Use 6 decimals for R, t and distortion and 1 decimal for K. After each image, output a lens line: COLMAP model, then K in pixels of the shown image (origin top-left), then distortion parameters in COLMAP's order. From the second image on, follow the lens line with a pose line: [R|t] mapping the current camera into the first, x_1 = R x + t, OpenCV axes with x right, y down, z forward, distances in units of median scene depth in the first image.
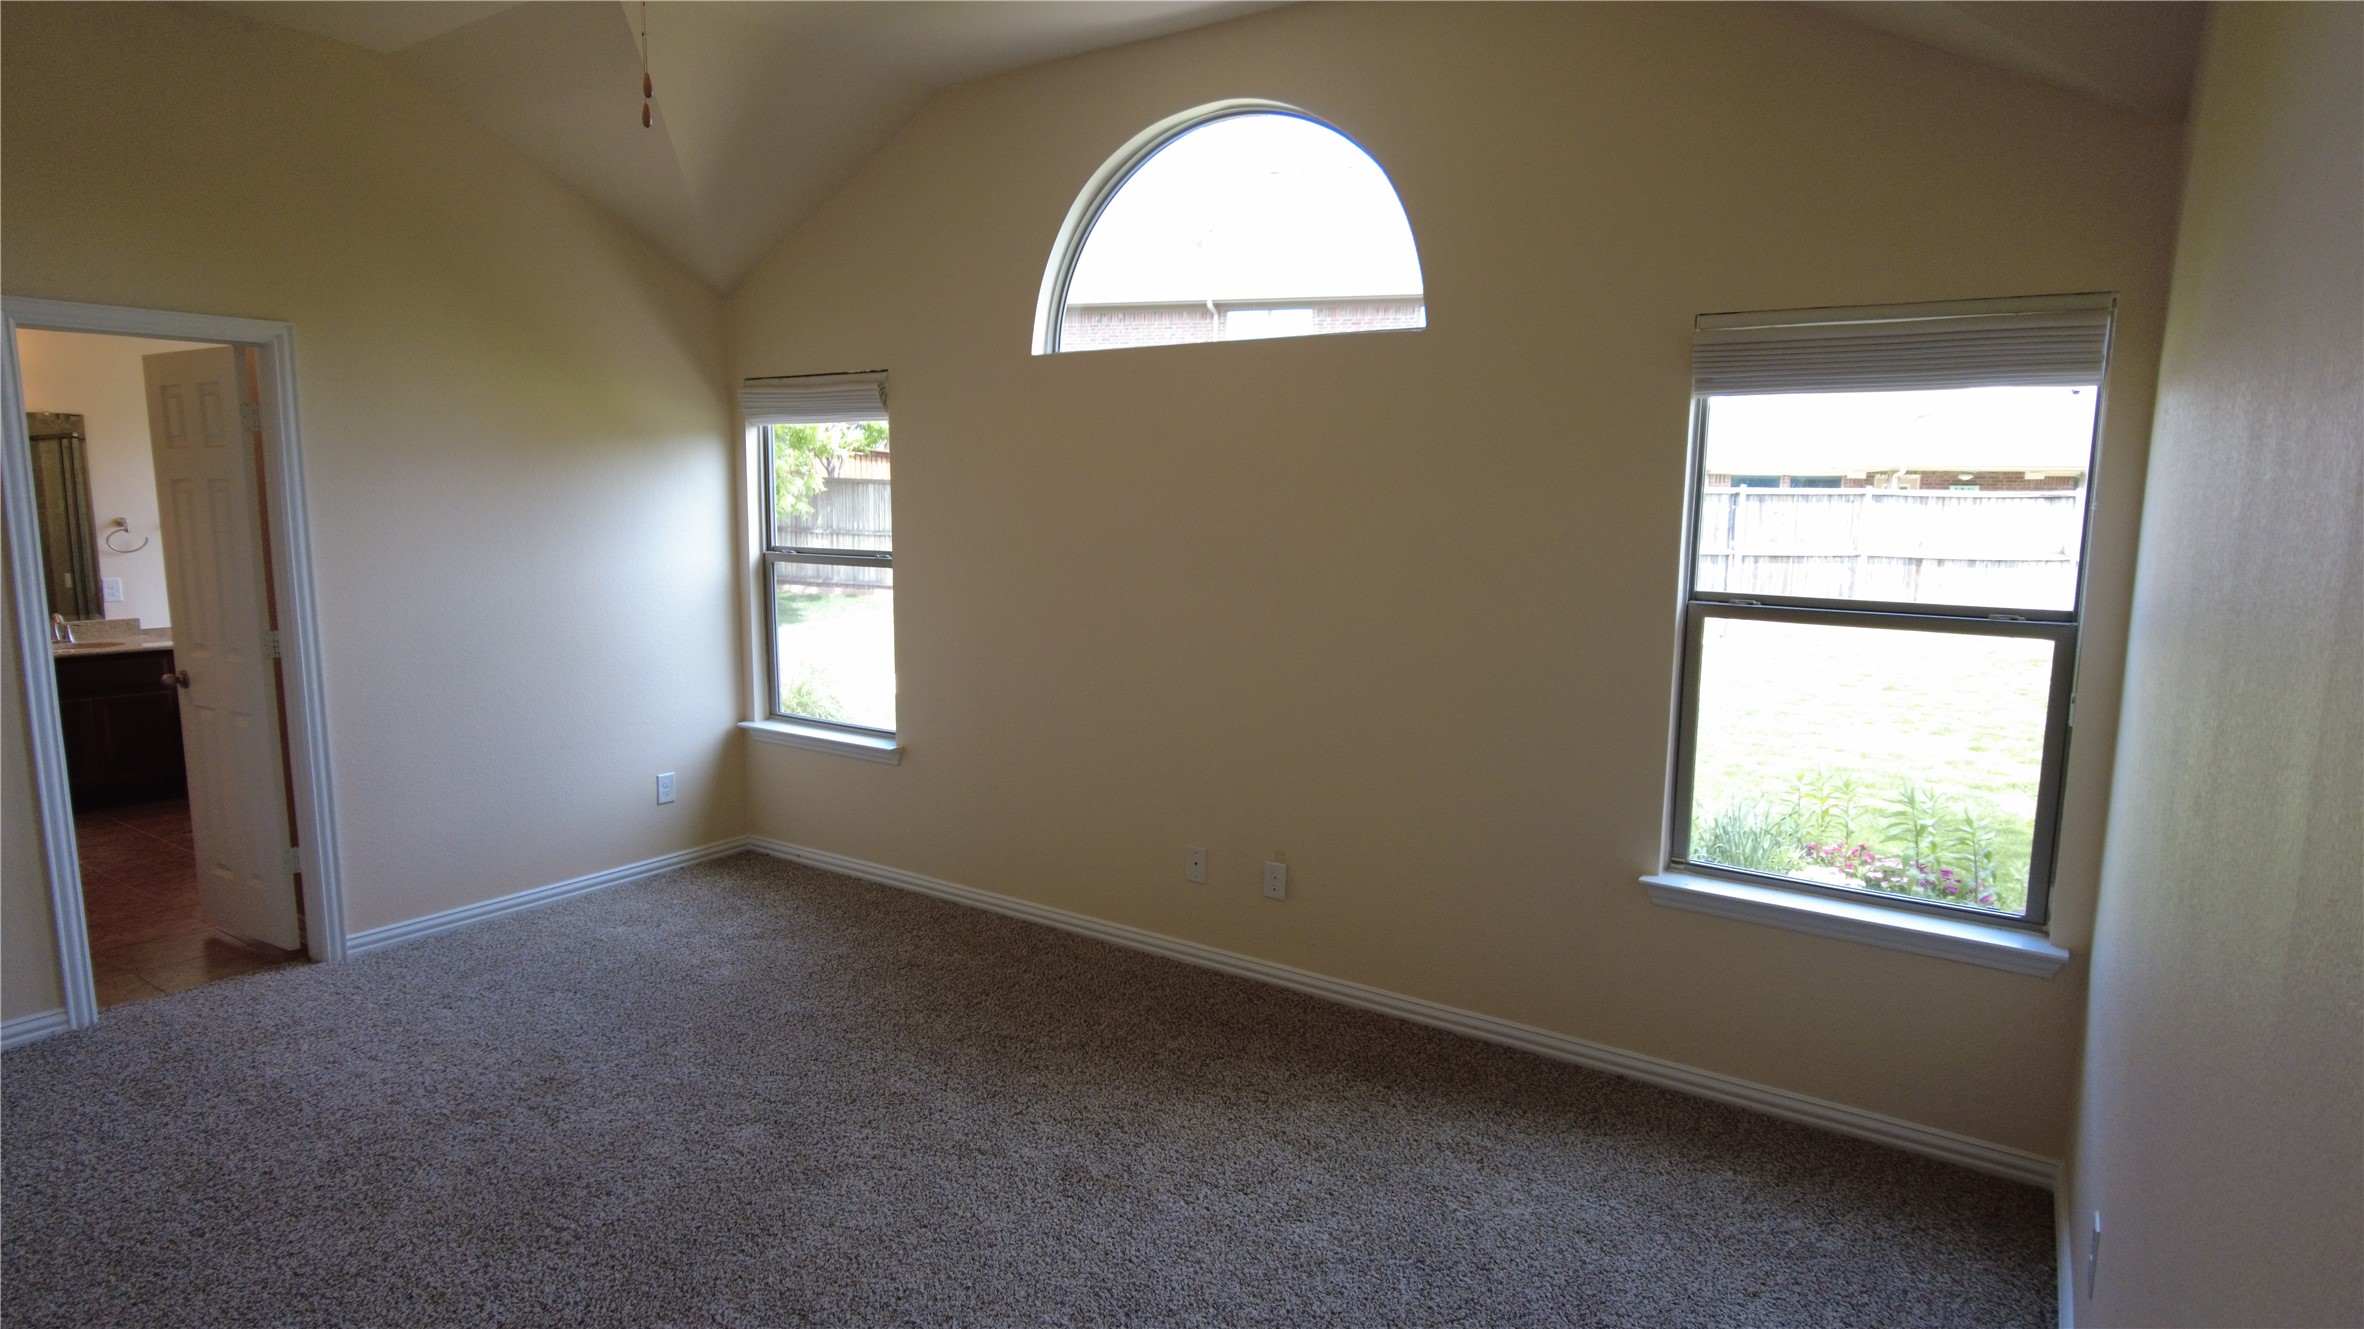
lens RADIAL K [[1250.0, 0, 1182.0], [0, 1250.0, 664.5], [0, 0, 1]] dist [0.001307, 0.000110]
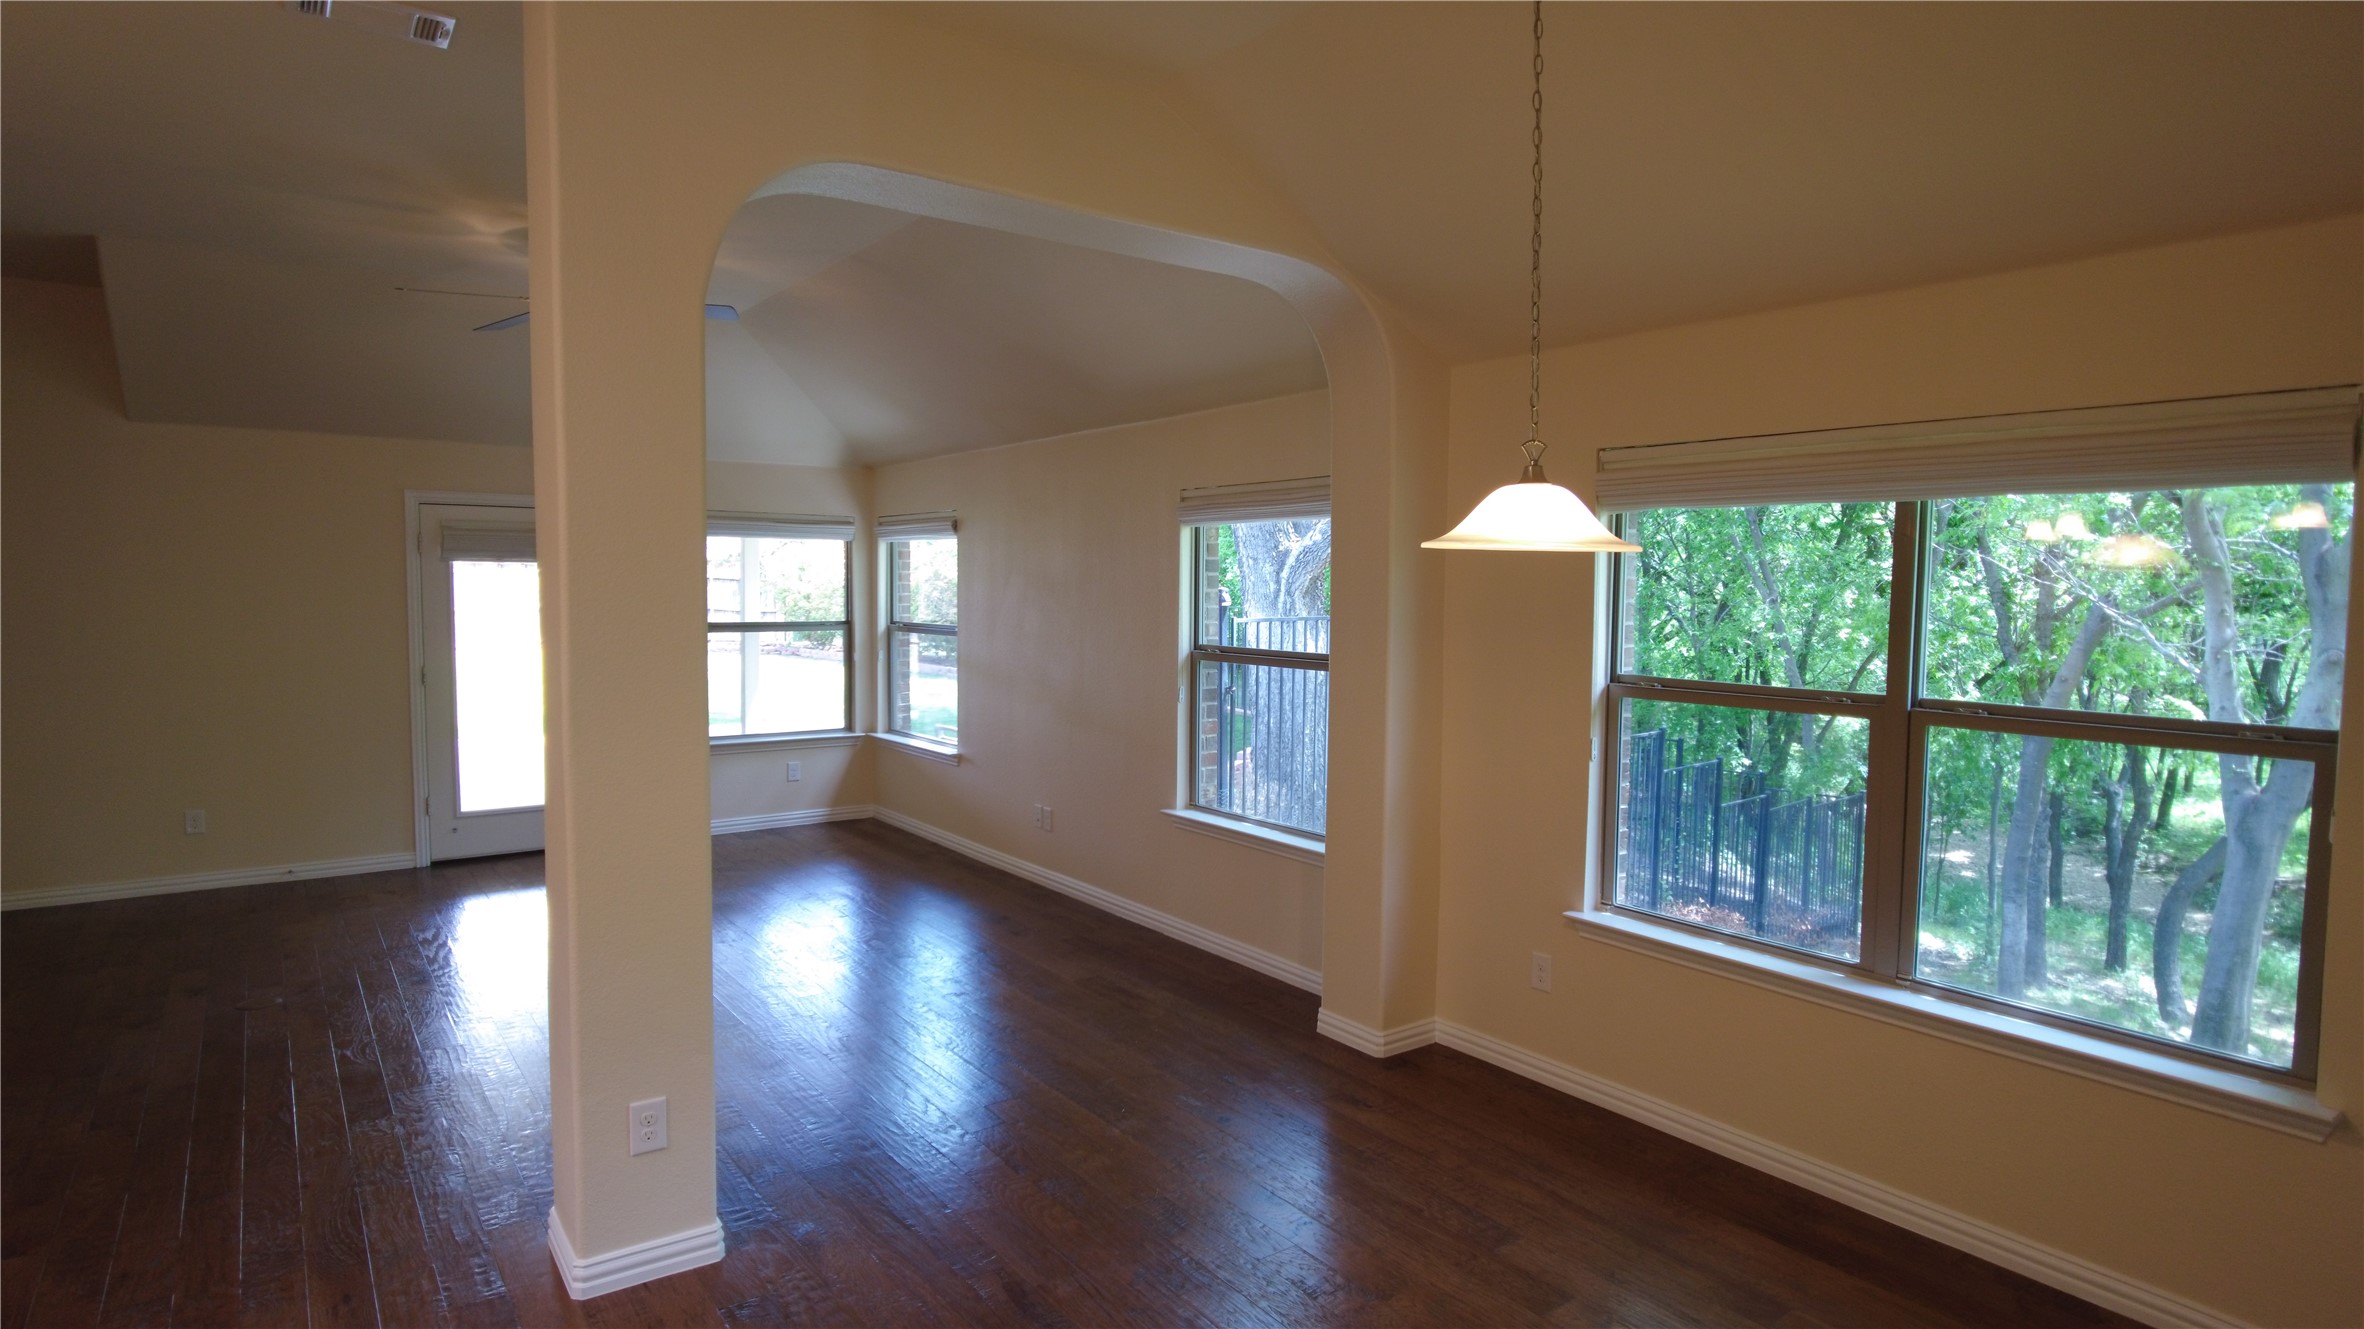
lens RADIAL K [[1250.0, 0, 1182.0], [0, 1250.0, 664.5], [0, 0, 1]] dist [0.001307, 0.000110]
pose [[0.947532, 0.031112, -0.318145, 0.392116], [-0.056179, 0.995970, -0.069919, 0.037426], [0.314687, 0.084124, 0.945460, -0.273758]]
